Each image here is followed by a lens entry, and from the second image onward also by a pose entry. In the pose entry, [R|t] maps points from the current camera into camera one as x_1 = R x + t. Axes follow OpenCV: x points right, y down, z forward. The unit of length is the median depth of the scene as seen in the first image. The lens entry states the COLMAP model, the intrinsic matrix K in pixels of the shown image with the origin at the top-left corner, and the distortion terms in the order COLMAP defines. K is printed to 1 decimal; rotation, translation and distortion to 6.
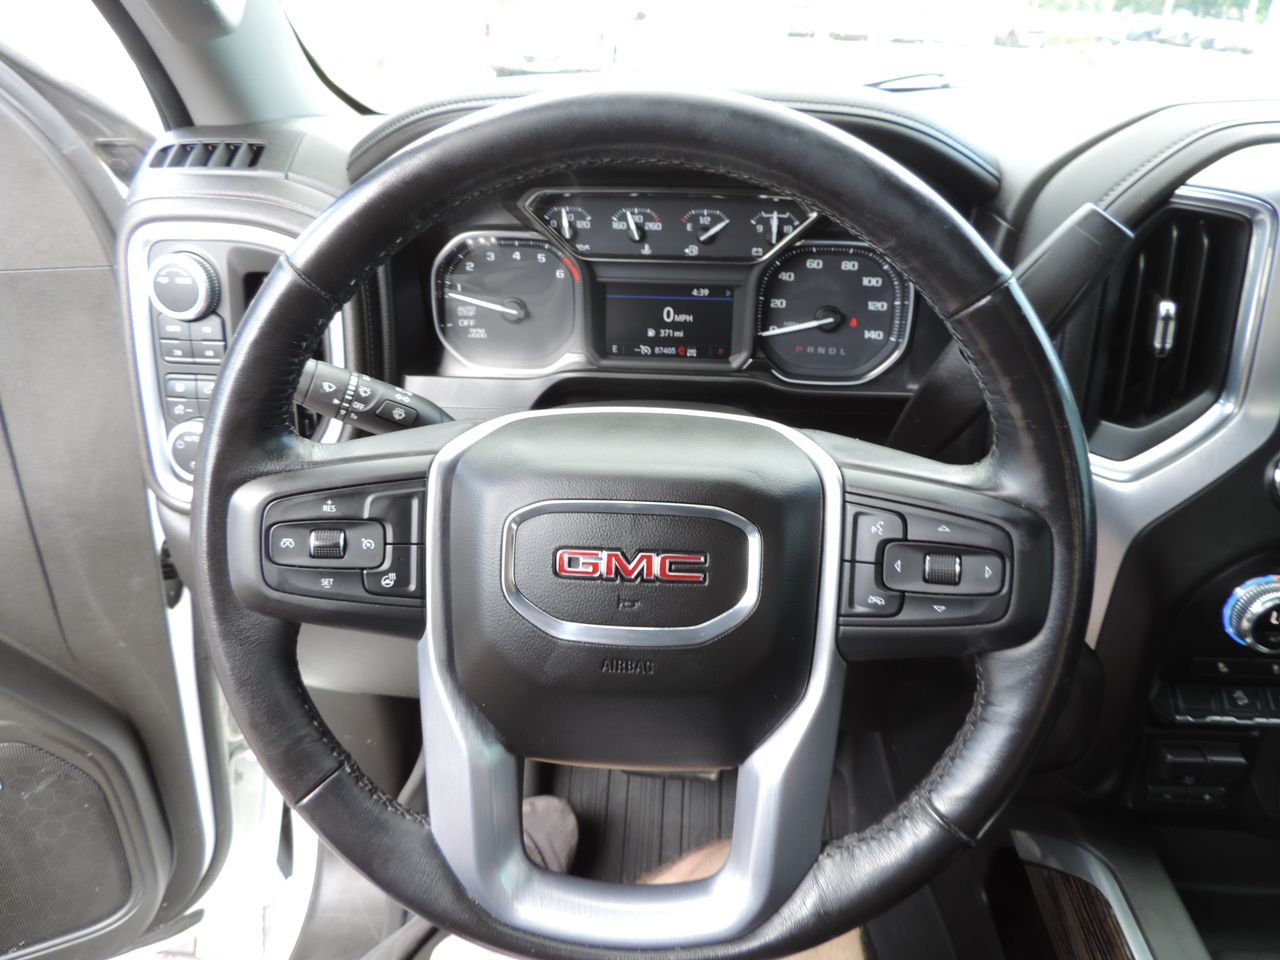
lens RADIAL K [[945.0, 0, 660.0], [0, 945.0, 477.7], [0, 0, 1]] dist [-0.005268, -0.007295]
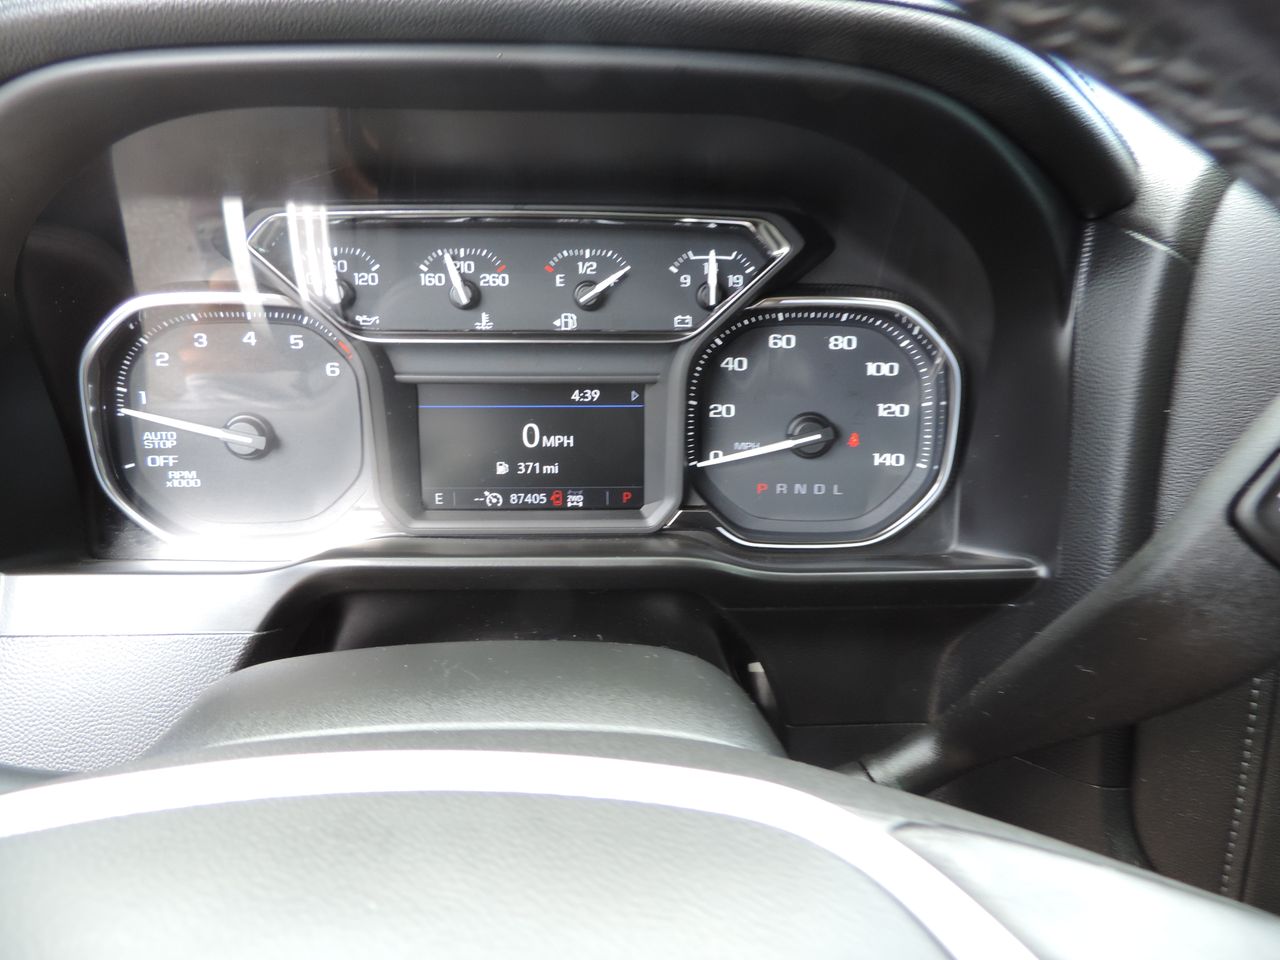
lens RADIAL K [[878.6, 0, 664.8], [0, 878.6, 476.6], [0, 0, 1]] dist [0.036300, 0.000138]
pose [[0.994595, -0.036086, 0.097358, 0.037342], [0.046083, 0.993668, -0.102471, -0.092854], [-0.093044, 0.106404, 0.989960, 0.484469]]
